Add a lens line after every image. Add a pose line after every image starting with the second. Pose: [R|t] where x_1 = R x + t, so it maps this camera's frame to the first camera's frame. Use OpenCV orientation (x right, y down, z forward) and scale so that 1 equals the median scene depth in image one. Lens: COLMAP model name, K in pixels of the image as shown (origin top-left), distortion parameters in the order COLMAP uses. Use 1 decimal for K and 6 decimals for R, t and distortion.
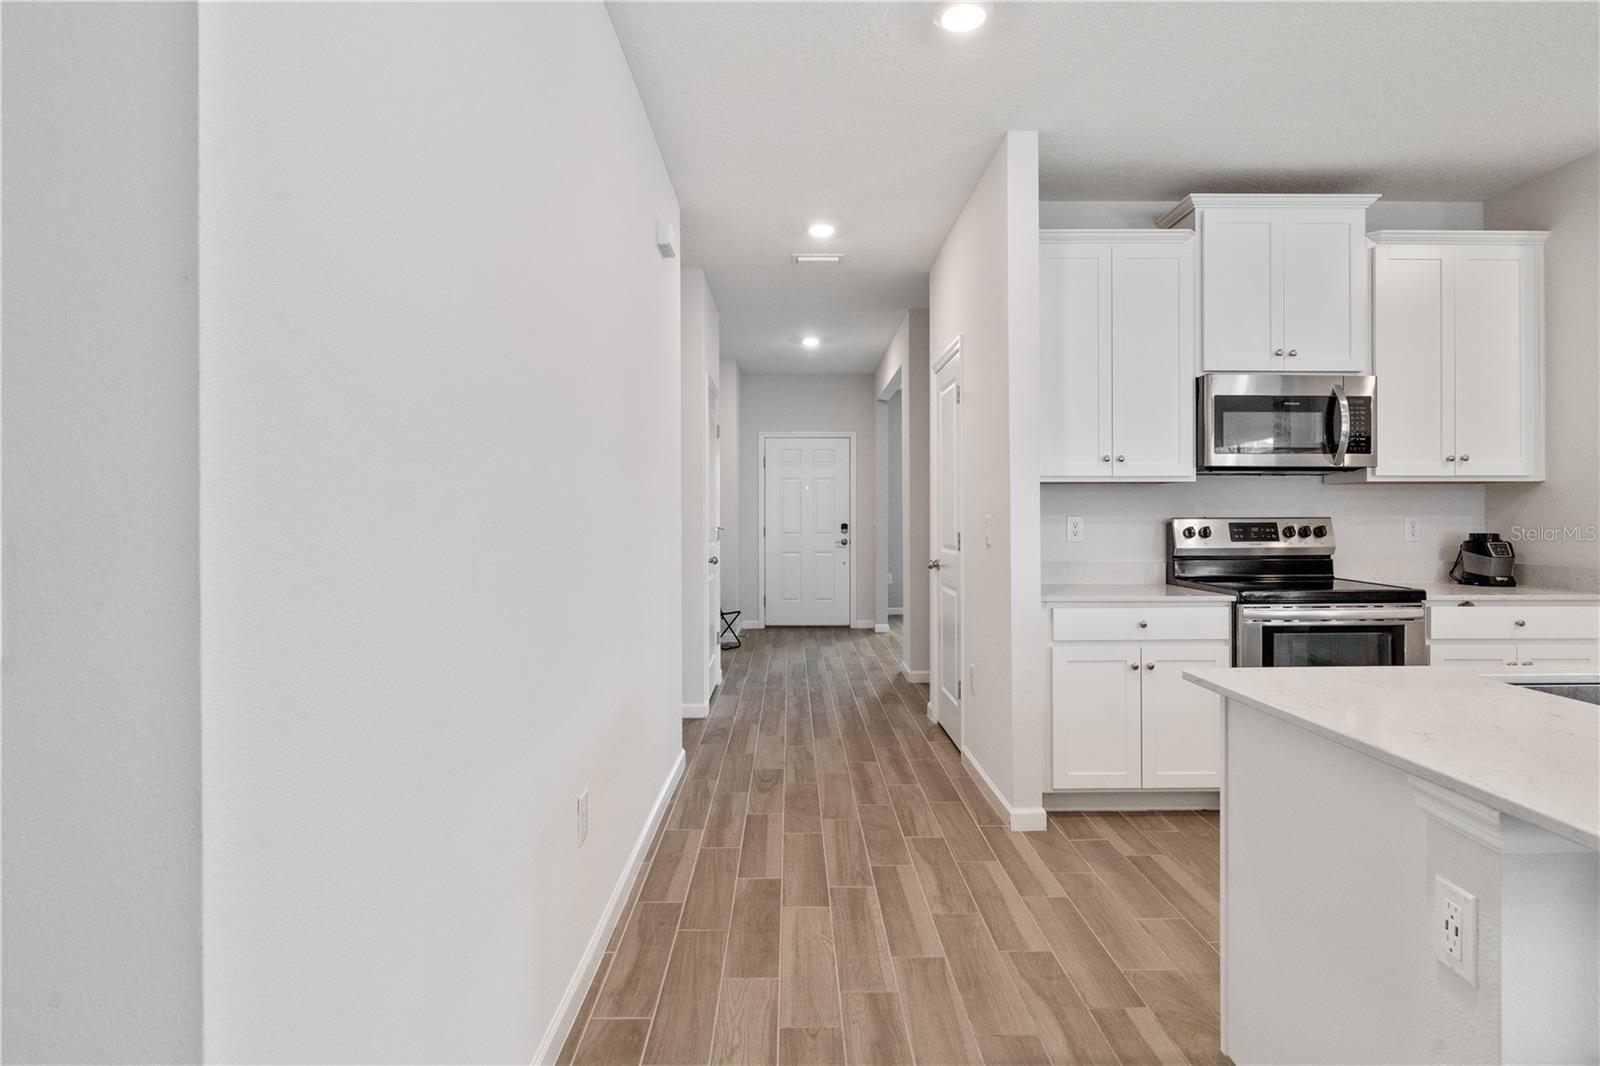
lens RADIAL K [[832.3, 0, 808.6], [0, 832.3, 520.0], [0, 0, 1]] dist [-0.010527, -0.000488]
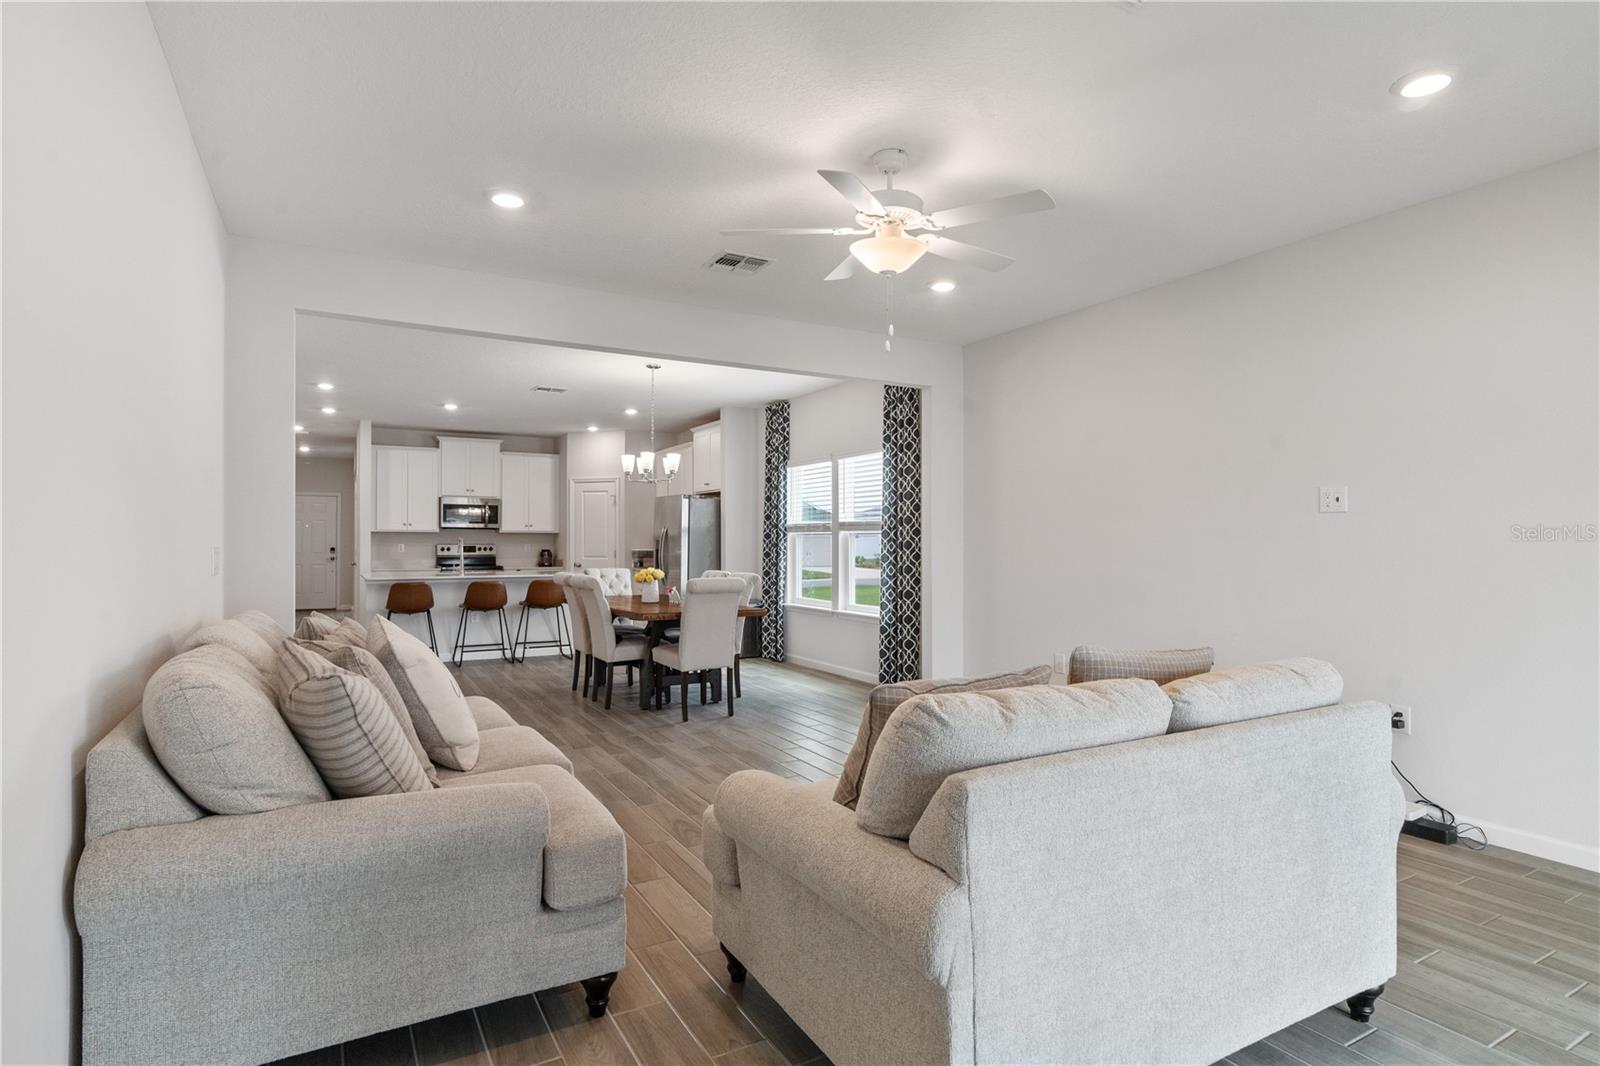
lens RADIAL K [[832.3, 0, 808.0], [0, 832.3, 537.6], [0, 0, 1]] dist [-0.010527, -0.000488]
pose [[0.875414, 0.005481, 0.483343, 0.184086], [-0.000075, 0.999937, -0.011203, 0.007373], [-0.483374, 0.009771, 0.875359, -2.266989]]
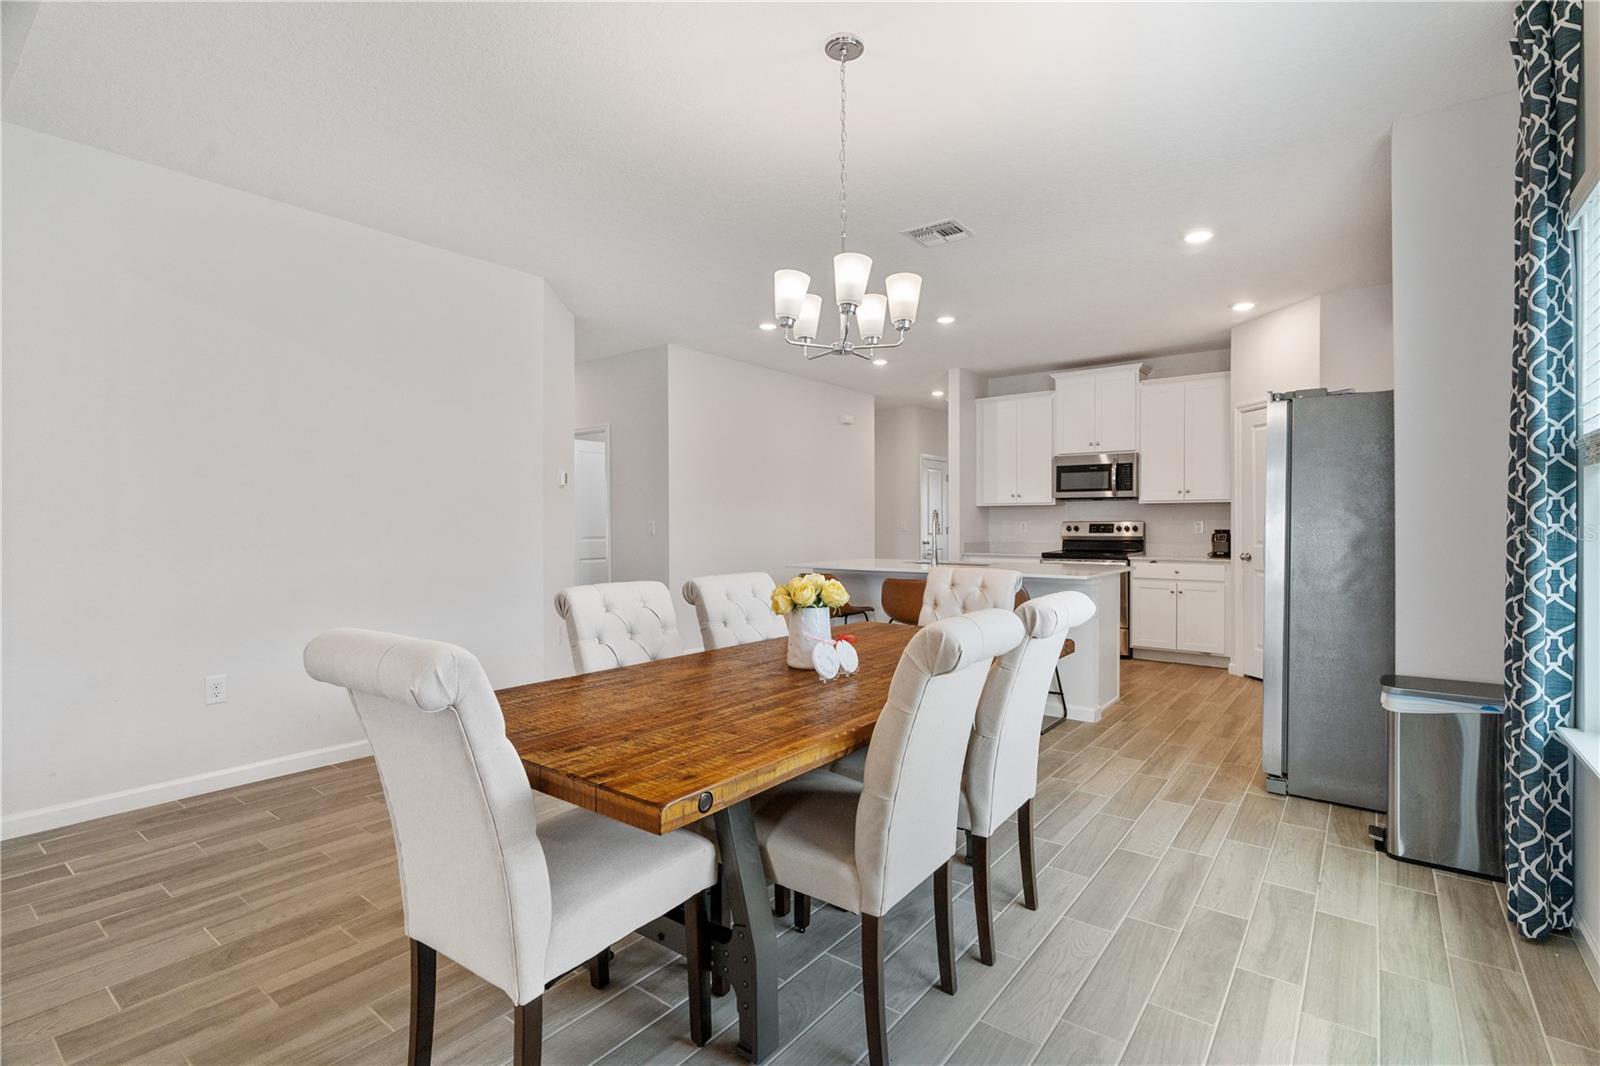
lens RADIAL K [[749.6, 0, 808.5], [0, 749.6, 529.9], [0, 0, 1]] dist [-0.014302, 0.002946]
pose [[0.784916, 0.003718, -0.619591, 1.179635], [-0.001428, 0.999990, 0.004192, 0.012373], [0.619601, -0.002406, 0.784914, -0.951240]]
